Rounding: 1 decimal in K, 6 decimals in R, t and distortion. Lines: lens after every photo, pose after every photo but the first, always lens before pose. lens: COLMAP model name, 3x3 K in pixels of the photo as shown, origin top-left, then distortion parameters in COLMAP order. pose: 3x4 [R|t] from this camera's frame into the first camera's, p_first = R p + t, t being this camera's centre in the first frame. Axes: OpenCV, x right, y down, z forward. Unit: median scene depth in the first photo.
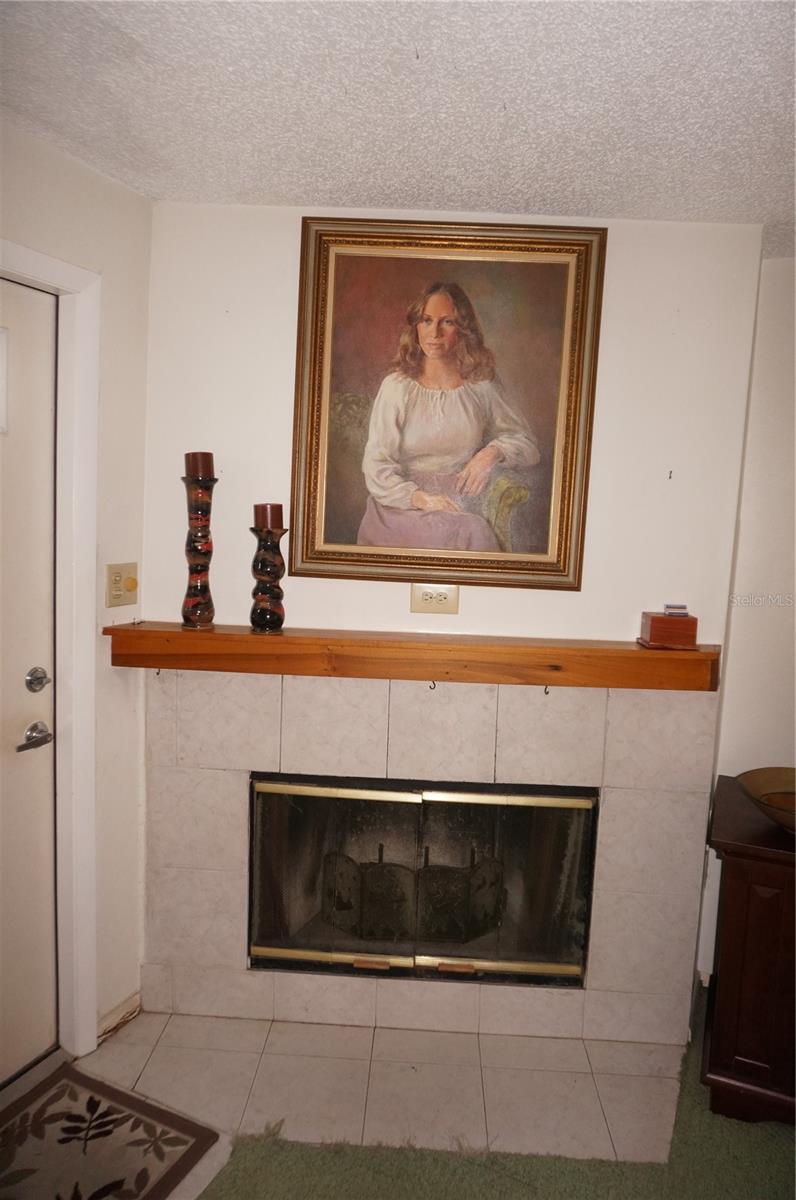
lens RADIAL K [[807.2, 0, 393.5], [0, 807.2, 599.7], [0, 0, 1]] dist [-0.054543, 0.041018]
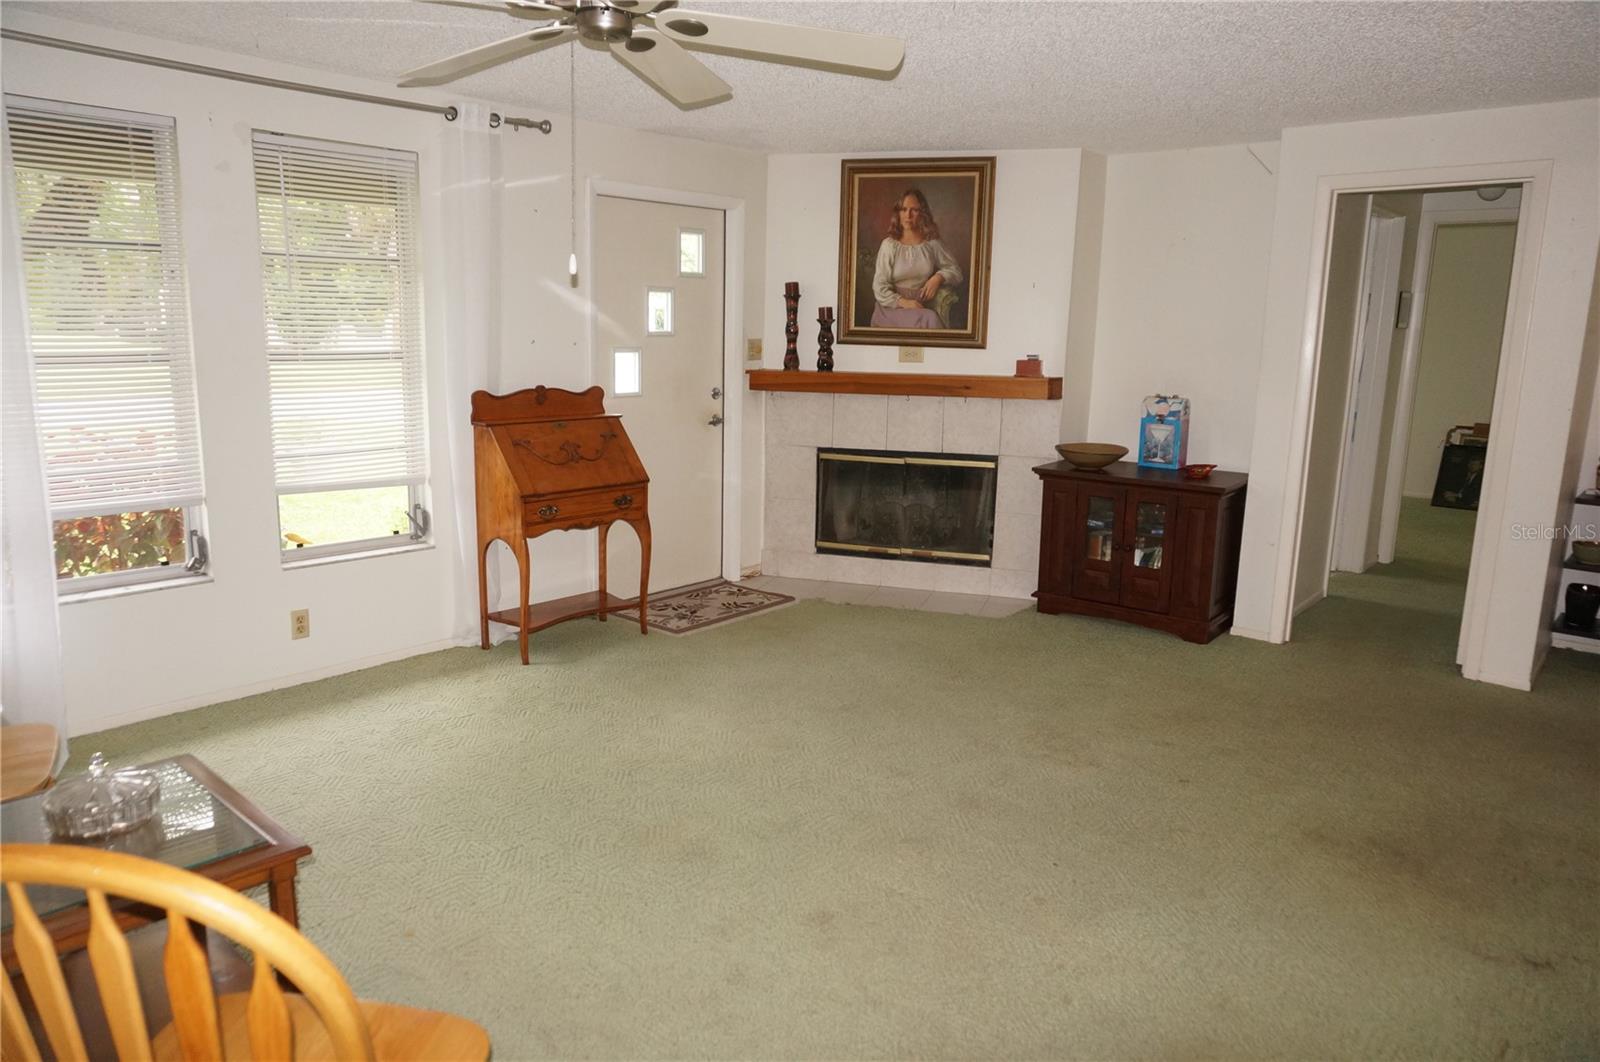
lens RADIAL K [[1076.3, 0, 800.9], [0, 1076.3, 536.0], [0, 0, 1]] dist [-0.054543, 0.041018]
pose [[0.964537, 0.027967, -0.262464, 0.494002], [-0.007955, 0.996999, 0.077004, 0.239872], [0.263829, -0.072185, 0.961864, -1.596748]]
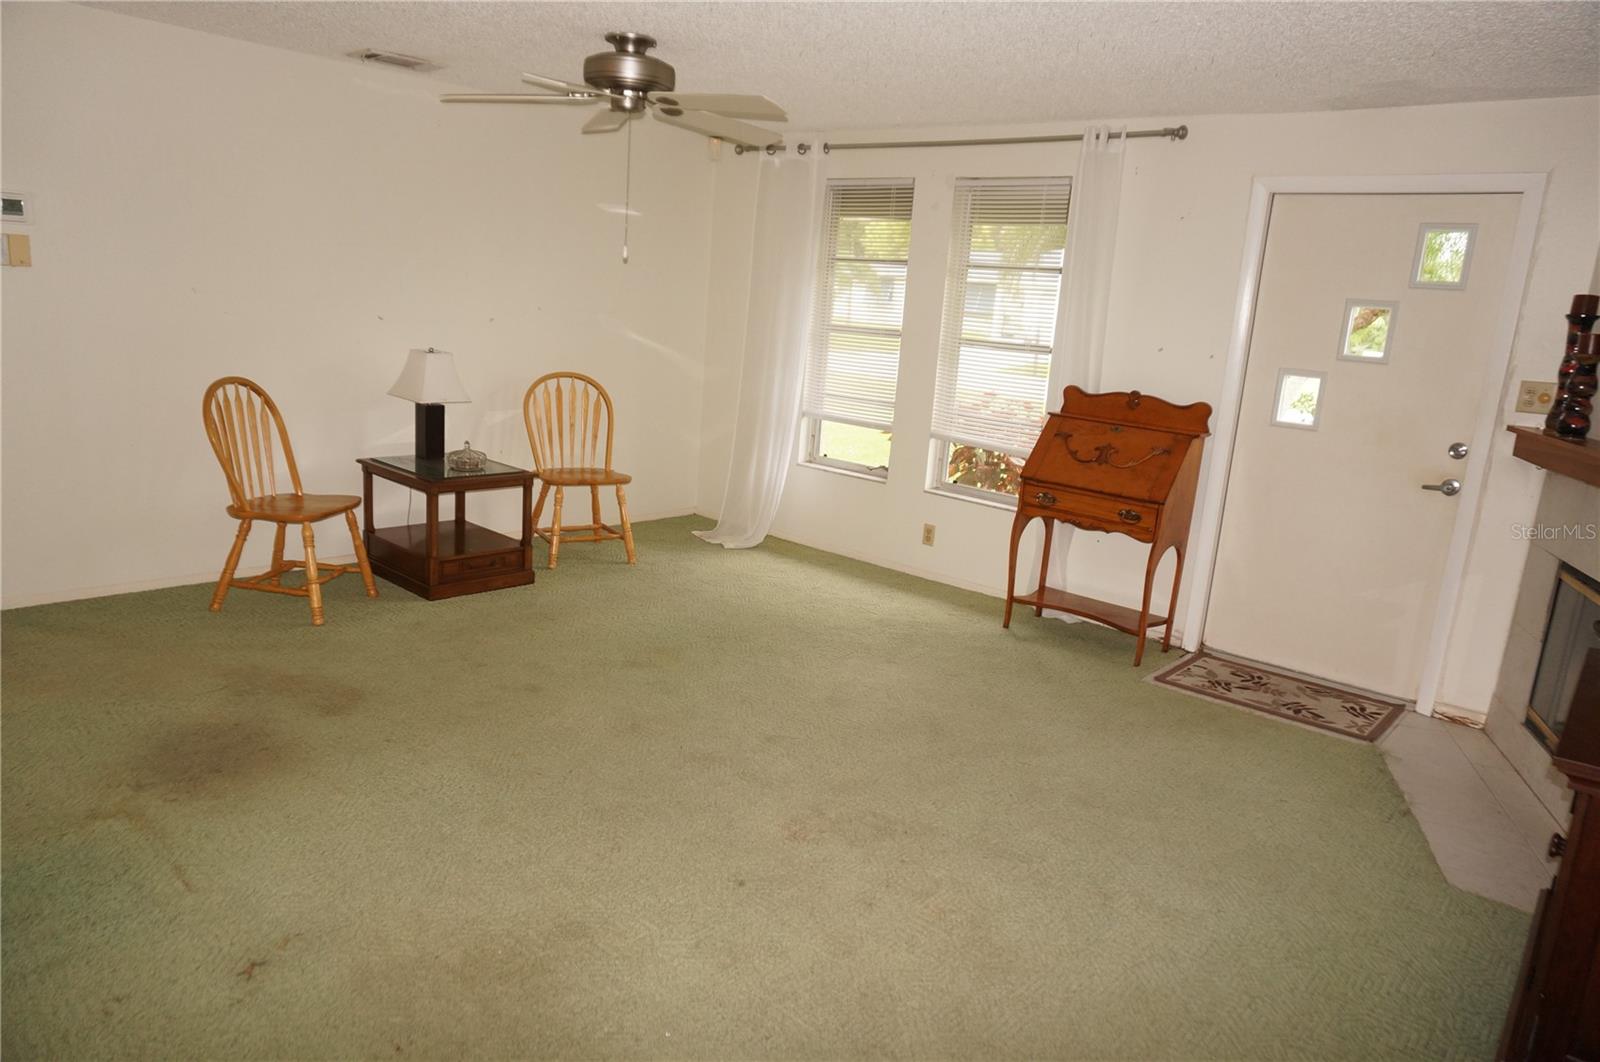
lens RADIAL K [[1076.3, 0, 800.9], [0, 1076.3, 536.0], [0, 0, 1]] dist [-0.054543, 0.041018]
pose [[-0.276797, 0.147125, -0.949599, 1.713921], [-0.190011, 0.960318, 0.204172, 0.076921], [0.941955, 0.236948, -0.237858, 0.309533]]
